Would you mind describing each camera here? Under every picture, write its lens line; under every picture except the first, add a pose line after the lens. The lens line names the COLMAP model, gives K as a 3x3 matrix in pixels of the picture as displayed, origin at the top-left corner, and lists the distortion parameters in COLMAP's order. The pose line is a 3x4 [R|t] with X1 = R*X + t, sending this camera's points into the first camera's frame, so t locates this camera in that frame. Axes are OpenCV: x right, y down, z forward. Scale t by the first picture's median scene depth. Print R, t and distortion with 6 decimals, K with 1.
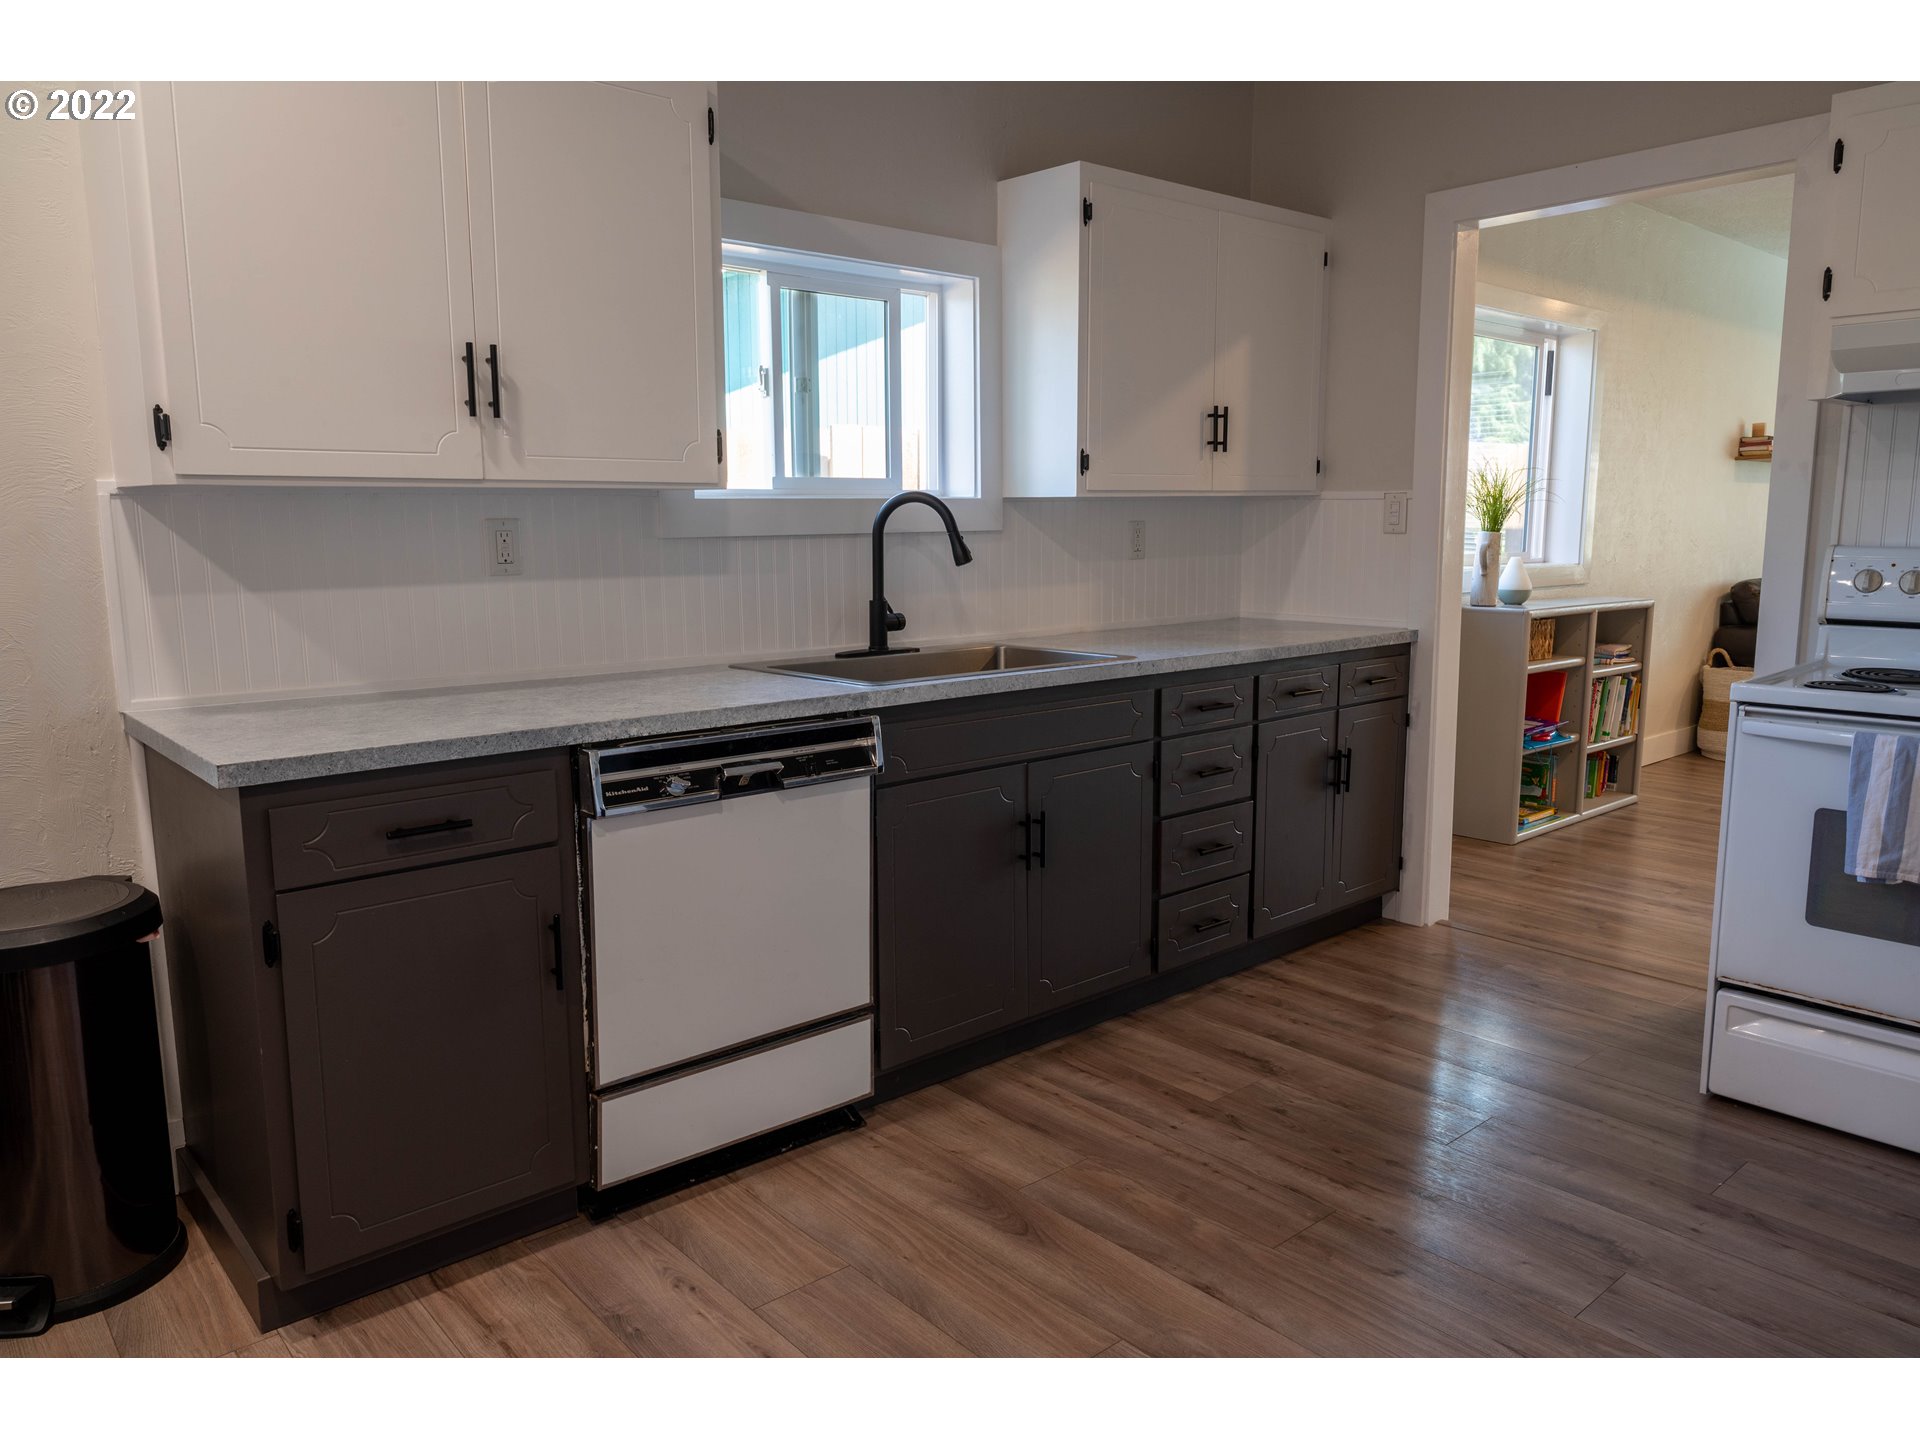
lens RADIAL K [[1321.6, 0, 954.4], [0, 1321.6, 753.1], [0, 0, 1]] dist [0.040723, -0.001503]
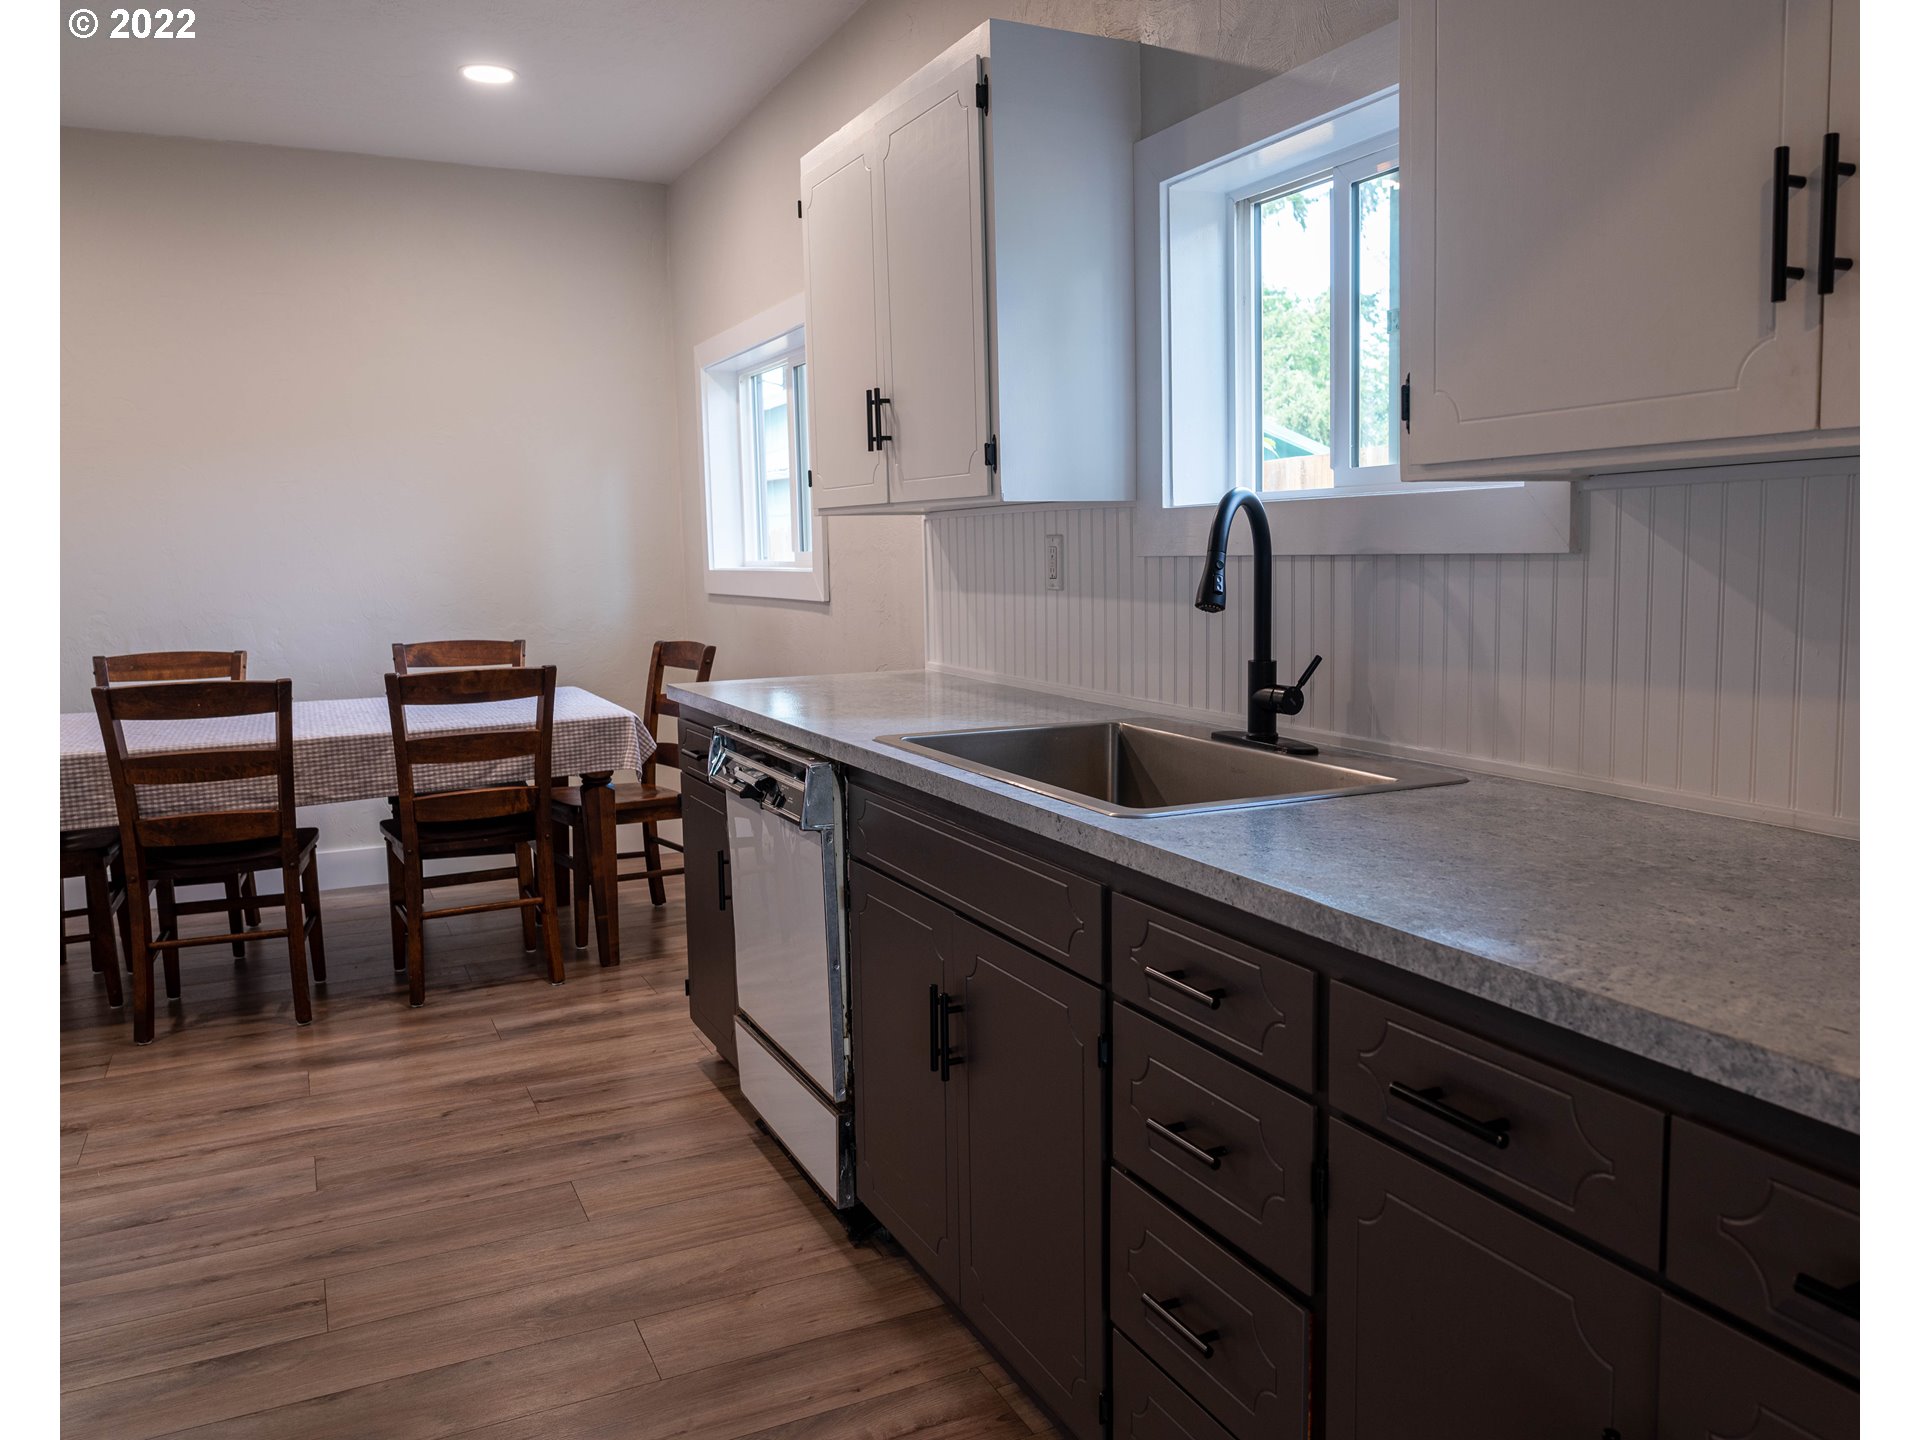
lens RADIAL K [[1457.5, 0, 1035.1], [0, 1457.5, 715.8], [0, 0, 1]] dist [-0.000548, -0.001042]
pose [[-0.228874, 0.125651, -0.965313, 0.696523], [-0.159977, 0.973297, 0.164621, -0.201925], [0.960221, 0.192105, -0.202662, 1.124873]]
